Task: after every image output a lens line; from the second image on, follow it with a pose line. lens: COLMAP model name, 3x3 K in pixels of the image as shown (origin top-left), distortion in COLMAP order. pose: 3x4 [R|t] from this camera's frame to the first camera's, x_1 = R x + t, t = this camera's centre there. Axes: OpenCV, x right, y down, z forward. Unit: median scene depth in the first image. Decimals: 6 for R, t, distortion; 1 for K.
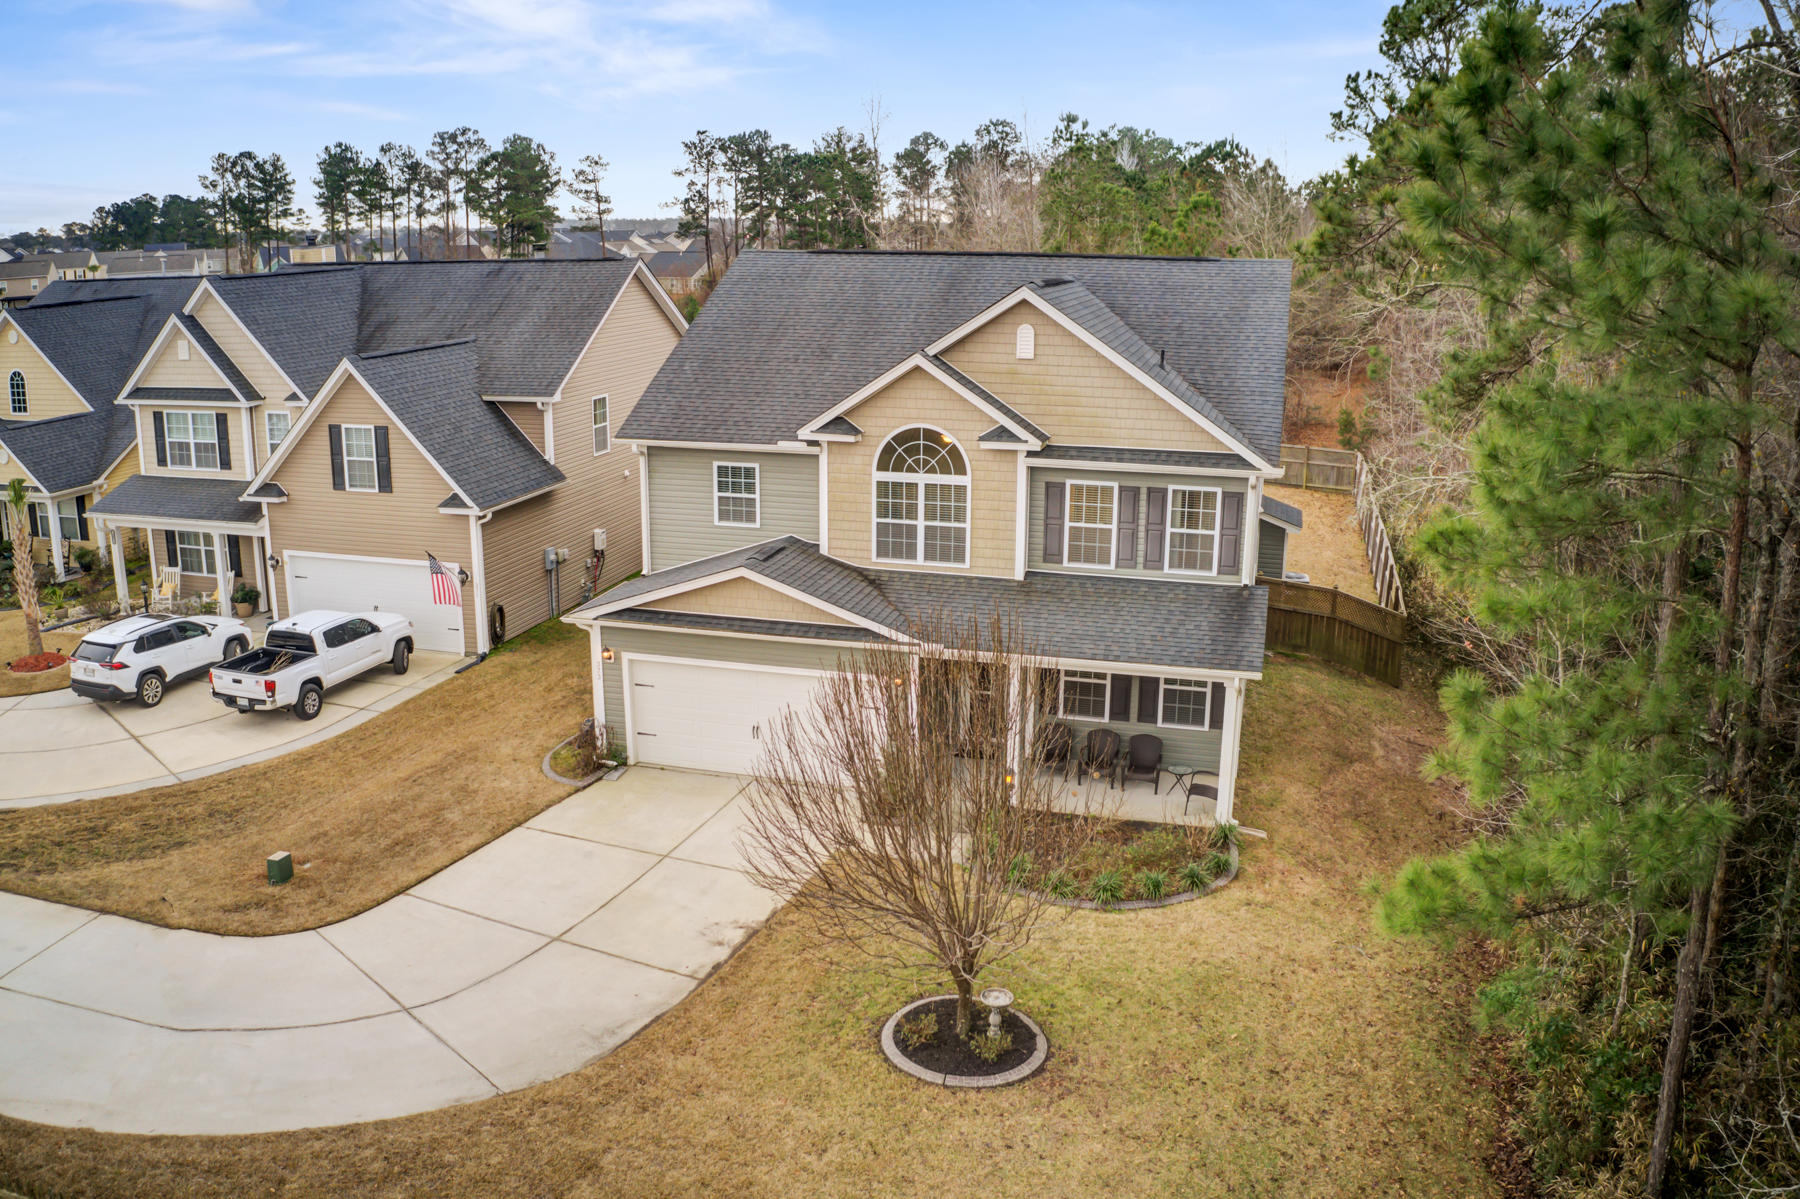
lens RADIAL K [[1415.6, 0, 1038.4], [0, 1415.6, 588.9], [0, 0, 1]] dist [-0.170180, 0.025519]
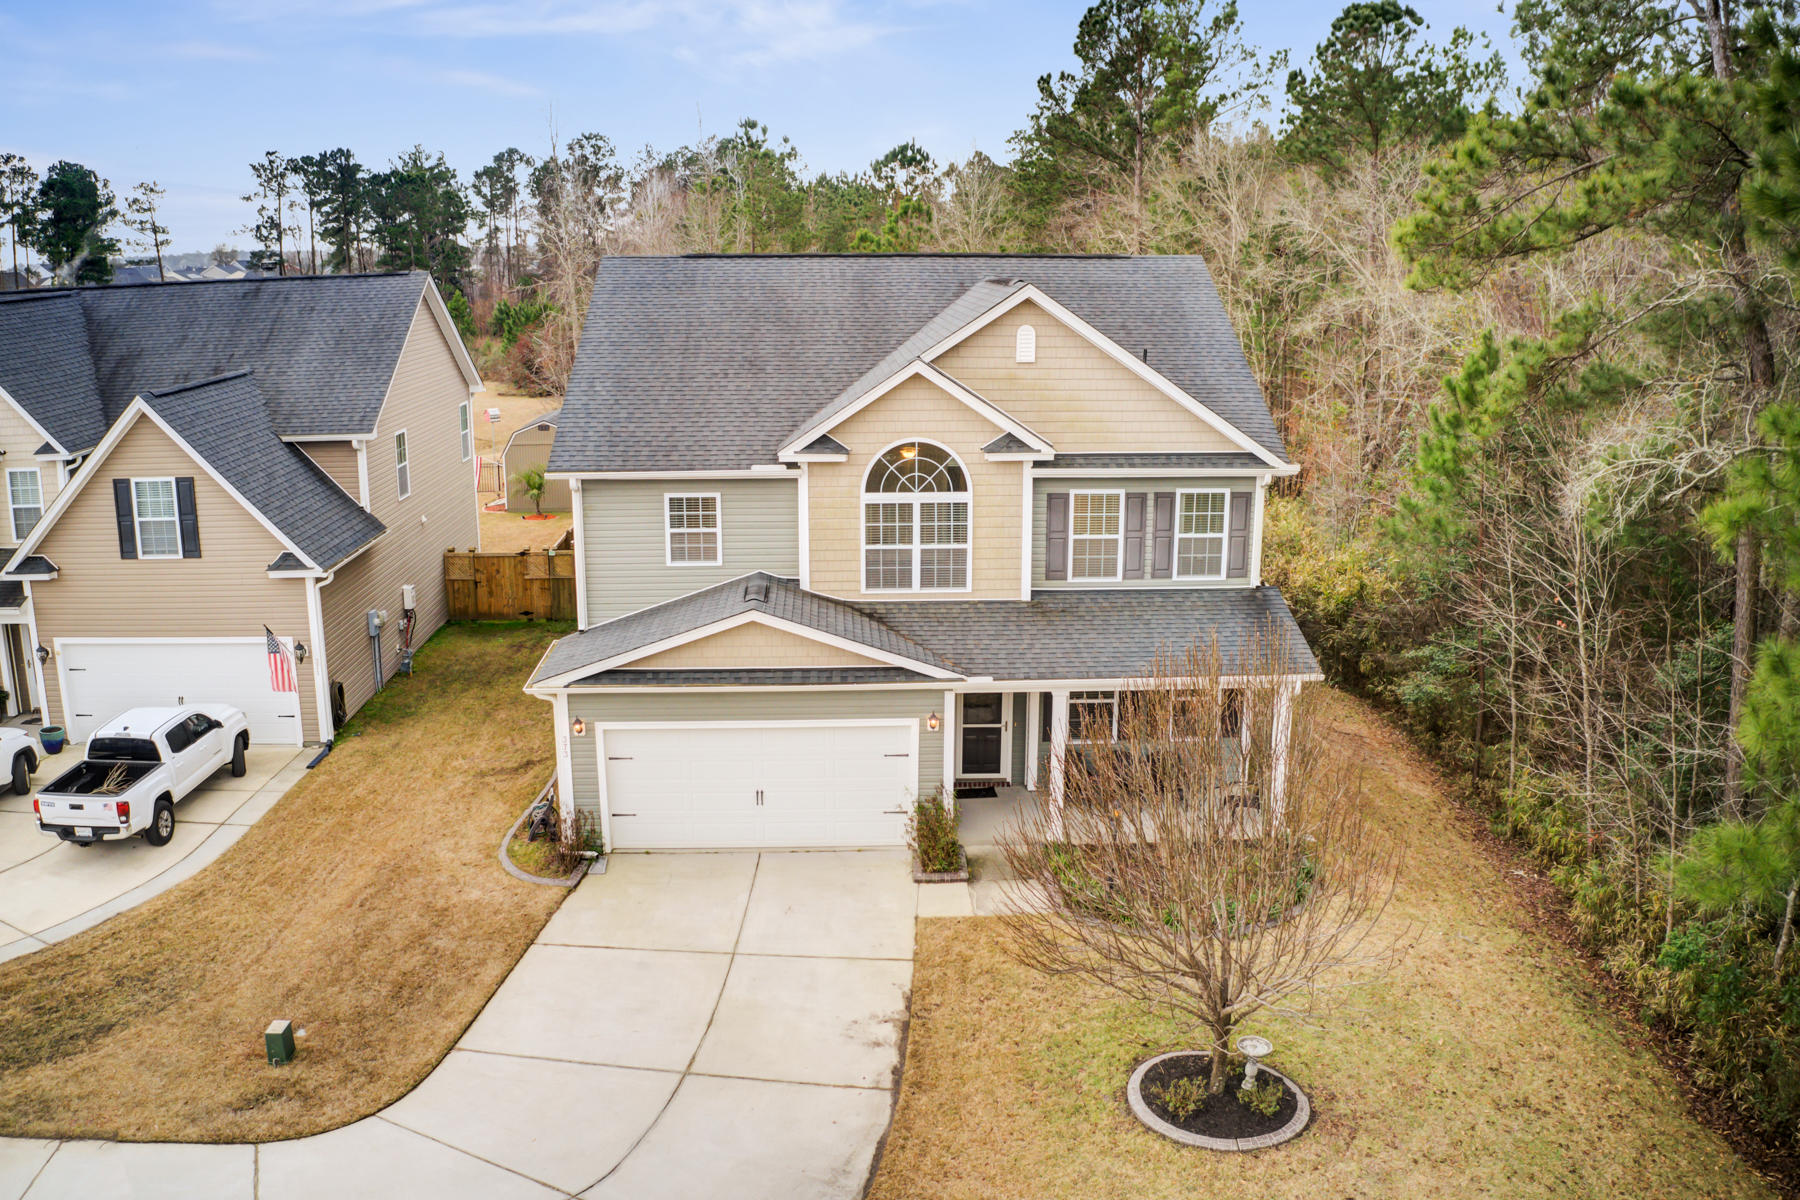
lens RADIAL K [[1415.6, 0, 1009.4], [0, 1415.6, 597.2], [0, 0, 1]] dist [-0.170180, 0.025519]
pose [[0.956879, -0.079639, 0.279355, -0.283232], [0.080544, 0.996717, 0.008255, -0.016989], [-0.279096, 0.014602, 0.960152, 0.108936]]
